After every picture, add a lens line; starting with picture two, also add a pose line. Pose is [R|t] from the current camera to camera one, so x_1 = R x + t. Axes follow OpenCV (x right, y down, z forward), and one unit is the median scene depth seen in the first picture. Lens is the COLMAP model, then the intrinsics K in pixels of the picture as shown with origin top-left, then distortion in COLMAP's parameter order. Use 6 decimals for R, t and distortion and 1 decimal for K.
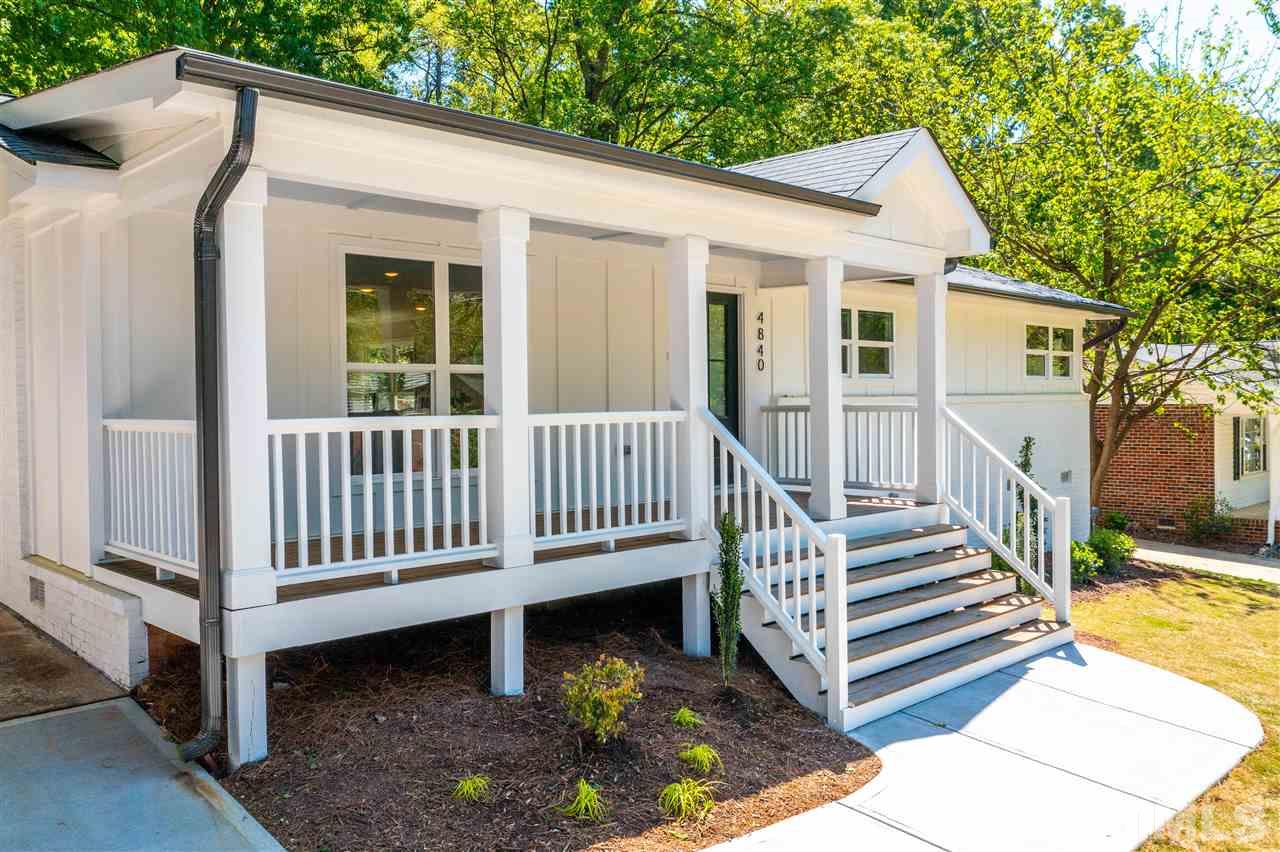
lens RADIAL K [[1025.0, 0, 640.0], [0, 1025.0, 426.0], [0, 0, 1]] dist [-0.007858, -0.002528]
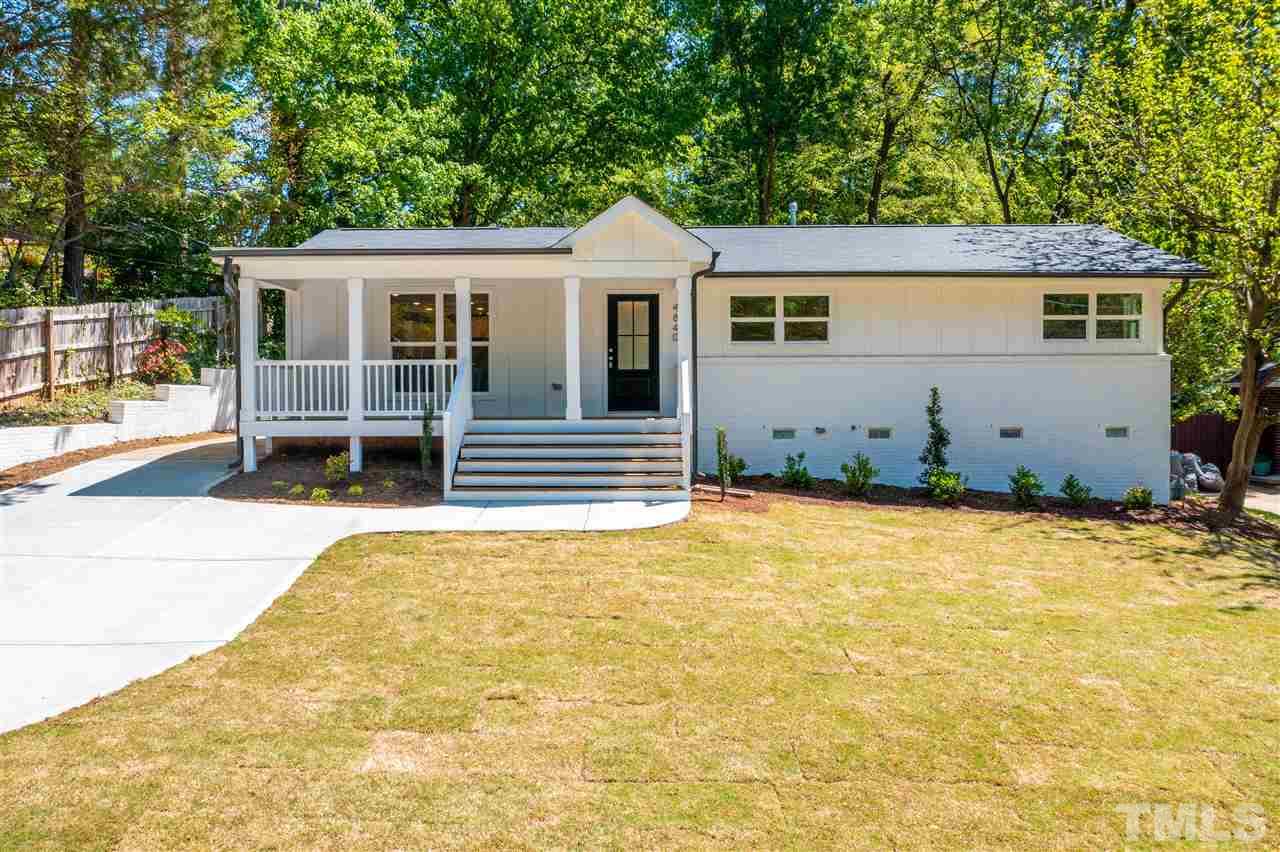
lens RADIAL K [[980.9, 0, 643.4], [0, 980.9, 445.1], [0, 0, 1]] dist [0.004180, 0.003535]
pose [[0.715629, 0.039013, -0.697390, 1.721236], [-0.020438, 0.999181, 0.034923, 0.082731], [0.698181, -0.010739, 0.715840, -0.187692]]
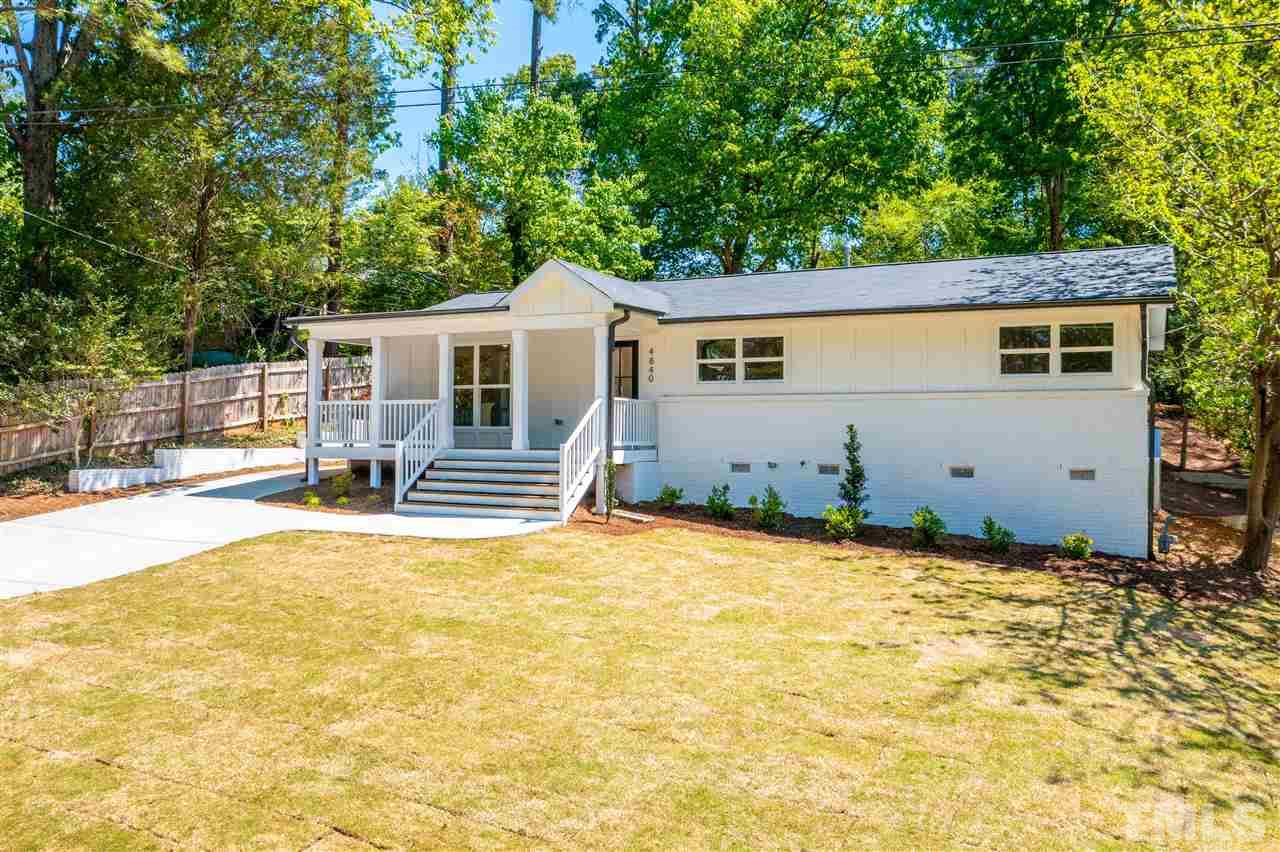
lens RADIAL K [[1025.0, 0, 640.0], [0, 1025.0, 426.0], [0, 0, 1]] dist [-0.007858, -0.002528]
pose [[0.325047, 0.002047, -0.945696, 2.663697], [-0.034314, 0.999365, -0.009631, 0.060044], [0.945075, 0.035581, 0.324911, 0.617145]]
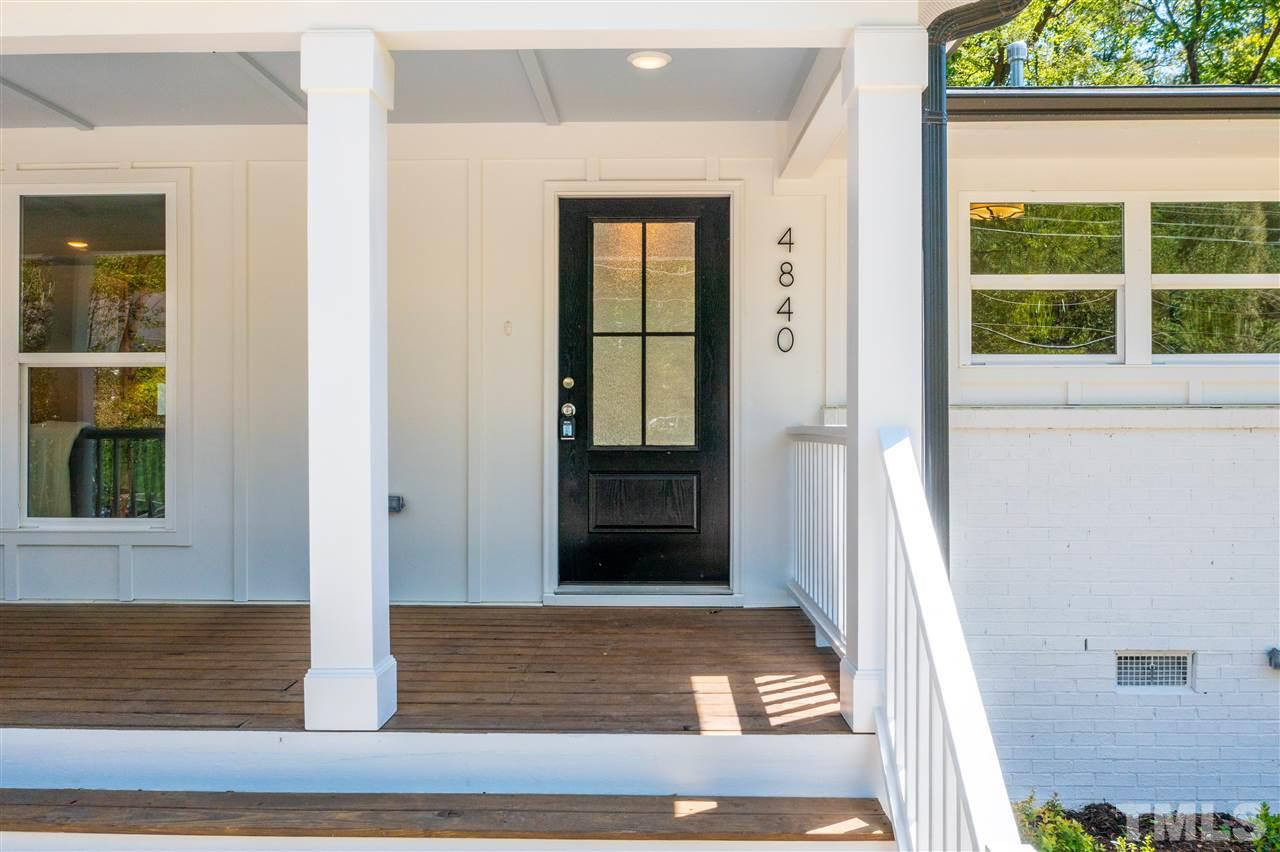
lens RADIAL K [[1054.3, 0, 648.3], [0, 1054.3, 421.5], [0, 0, 1]] dist [-0.009656, -0.002570]
pose [[0.707214, 0.013124, -0.706878, 0.623210], [-0.023922, 0.999699, -0.005373, -0.027033], [0.706595, 0.020709, 0.707315, 0.918617]]
